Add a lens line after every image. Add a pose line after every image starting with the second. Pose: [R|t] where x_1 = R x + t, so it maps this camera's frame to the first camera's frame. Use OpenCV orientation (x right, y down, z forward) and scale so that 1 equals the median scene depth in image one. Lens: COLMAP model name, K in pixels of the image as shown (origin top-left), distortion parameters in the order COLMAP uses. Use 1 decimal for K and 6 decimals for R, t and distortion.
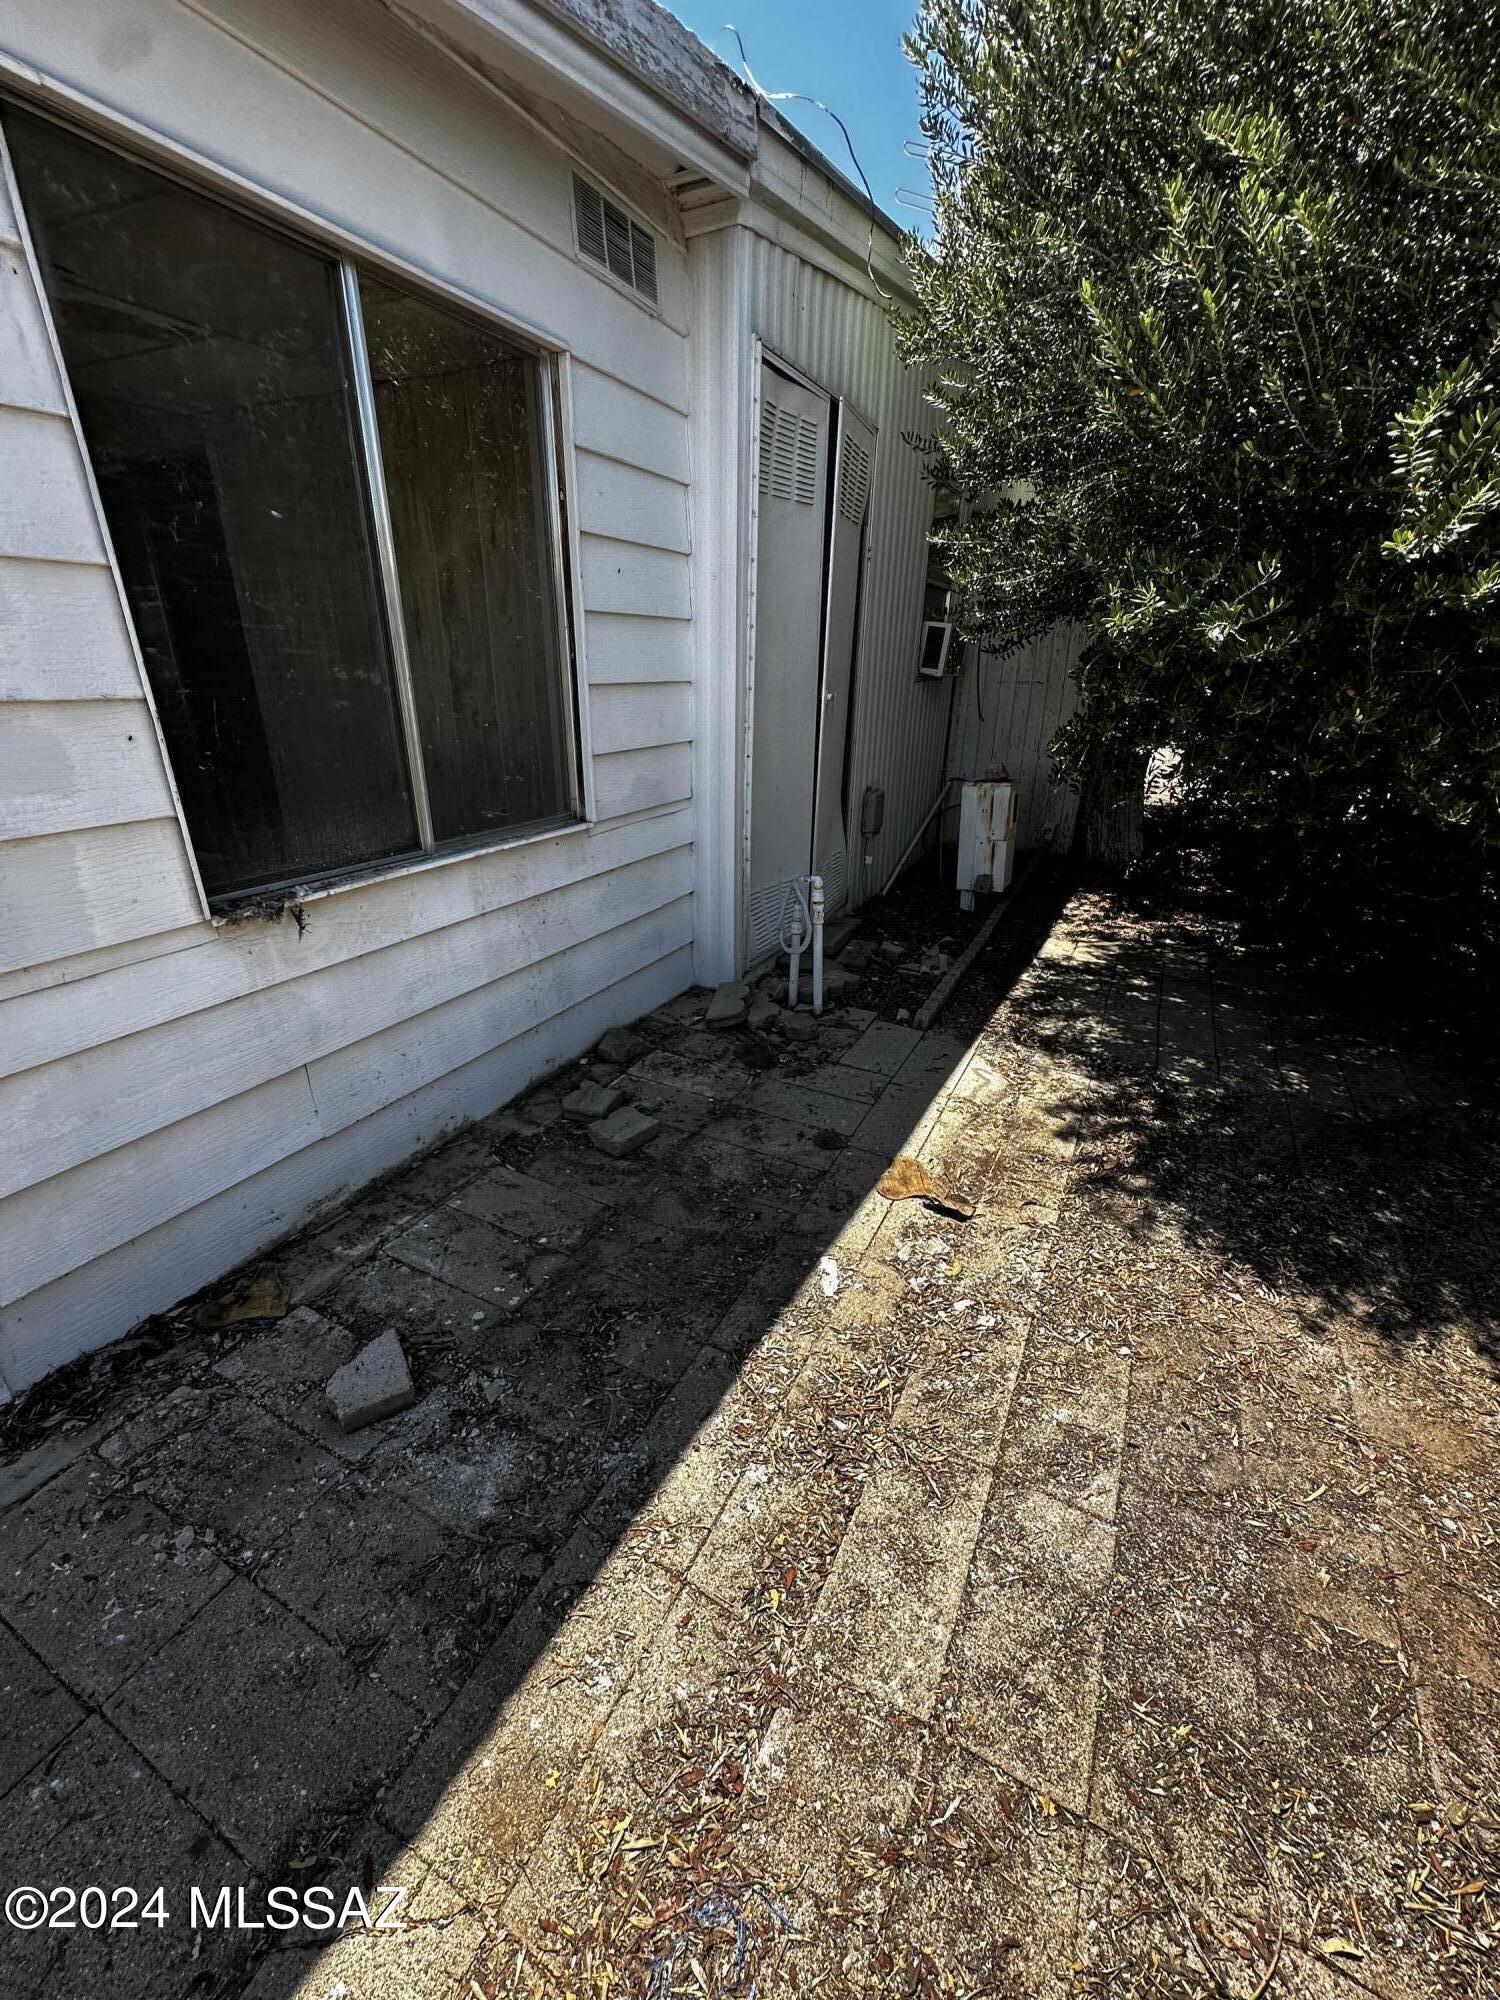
lens RADIAL K [[799.5, 0, 750.0], [0, 799.5, 1000.0], [0, 0, 1]] dist [-0.003176, 0.001159]
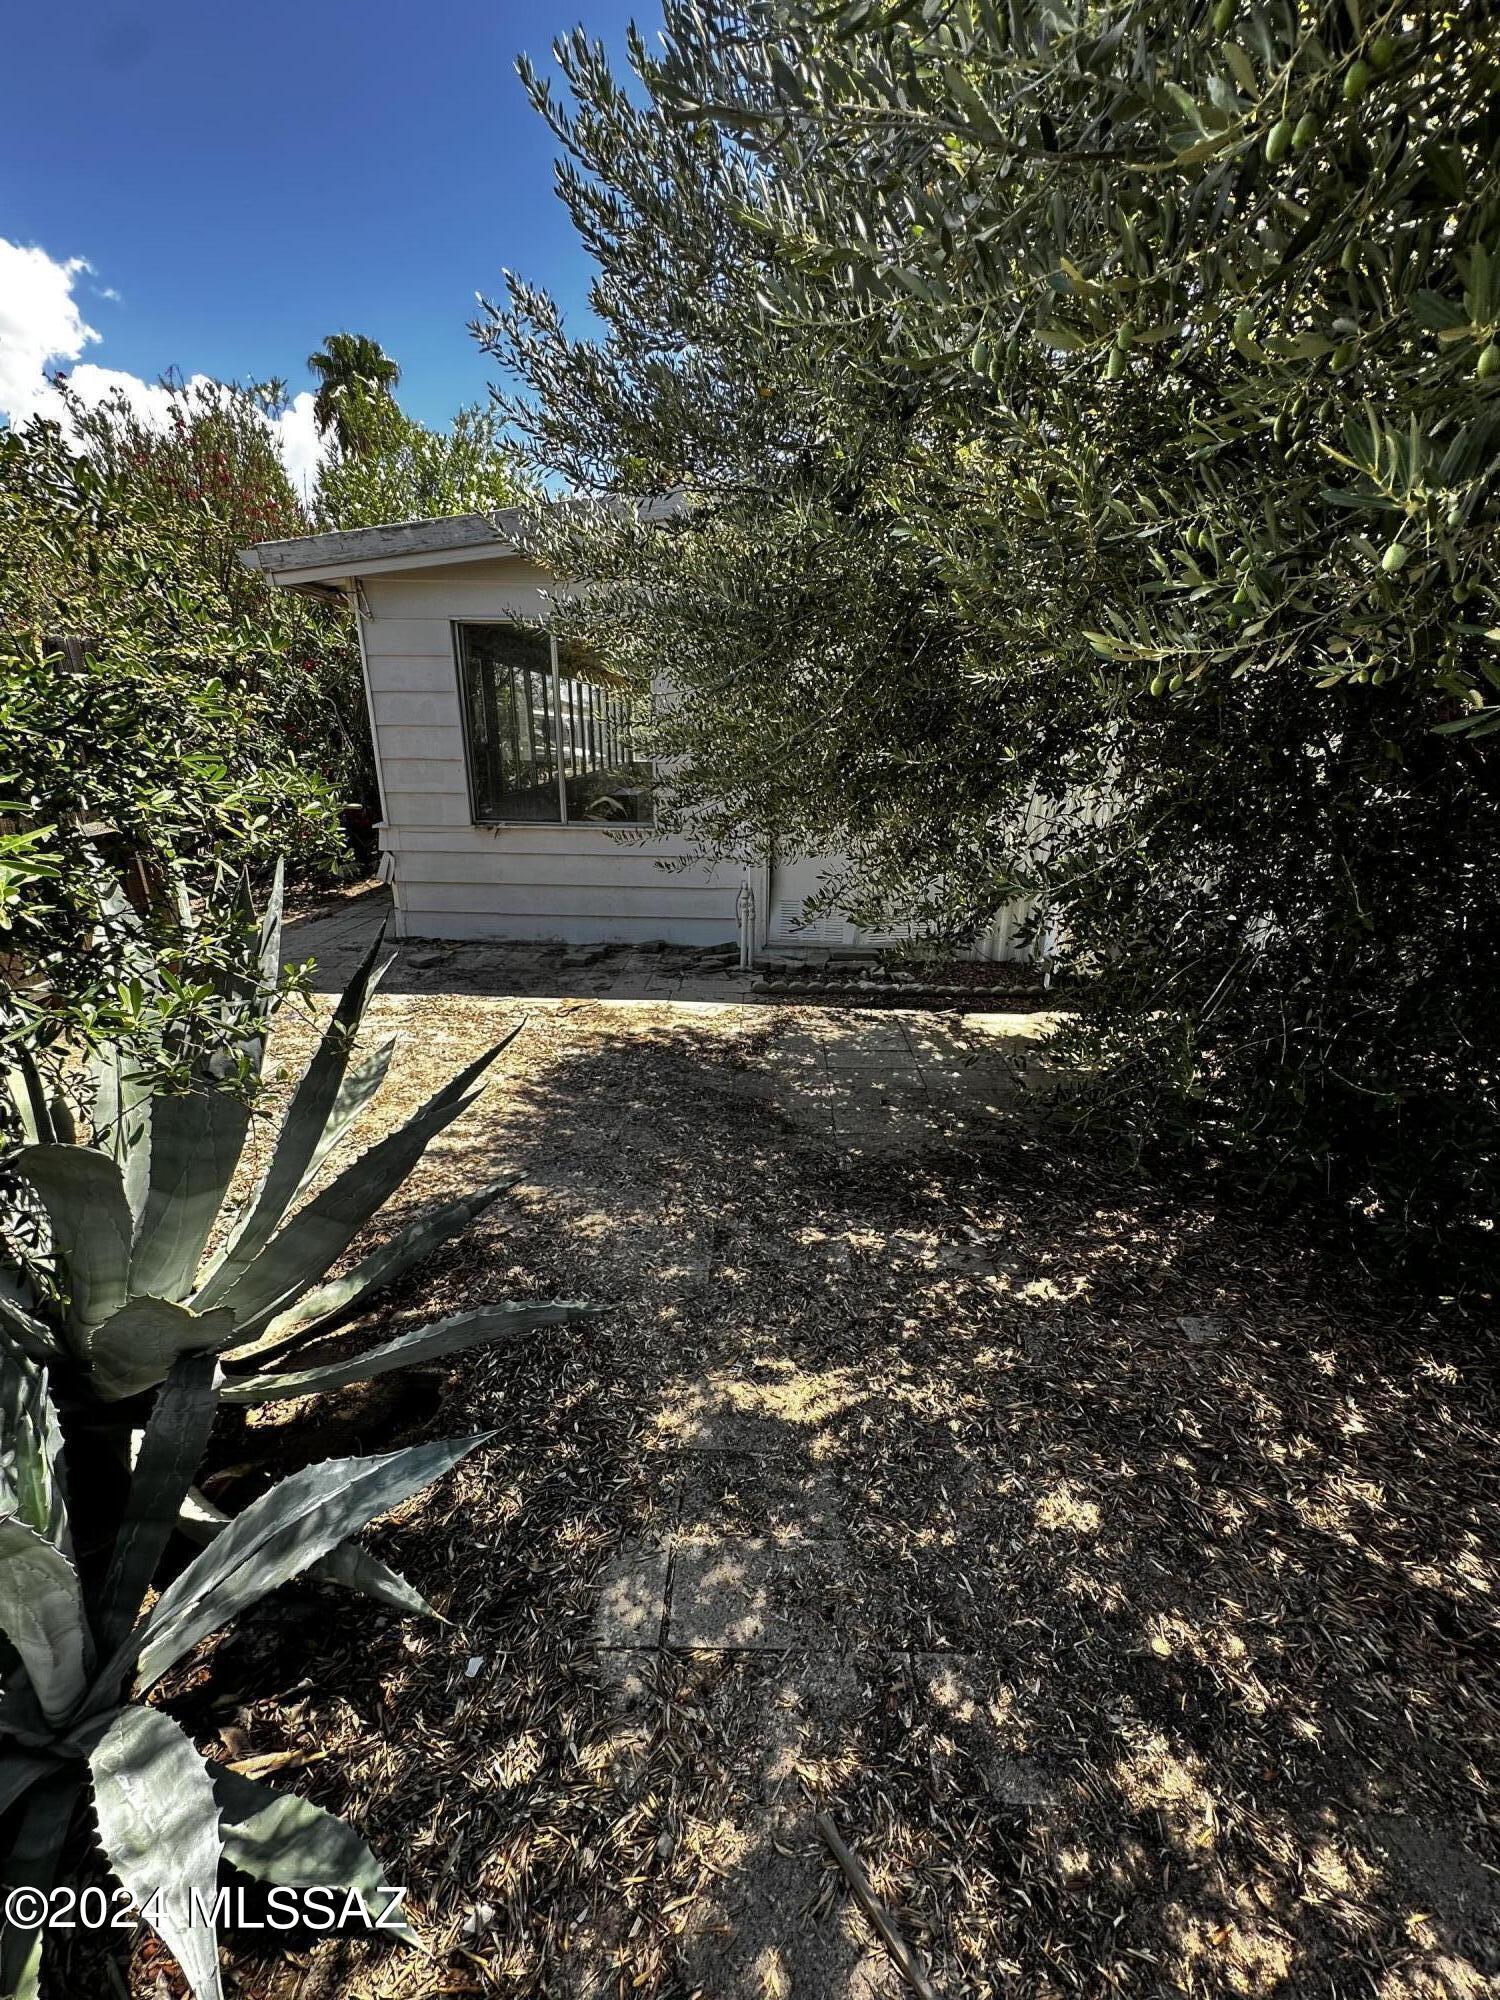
lens RADIAL K [[799.5, 0, 750.0], [0, 799.5, 1000.0], [0, 0, 1]] dist [-0.003176, 0.001159]
pose [[0.428323, 0.268524, -0.862806, 2.224219], [-0.365996, 0.924554, 0.106049, -0.155951], [0.826187, 0.270360, 0.494287, 0.390856]]
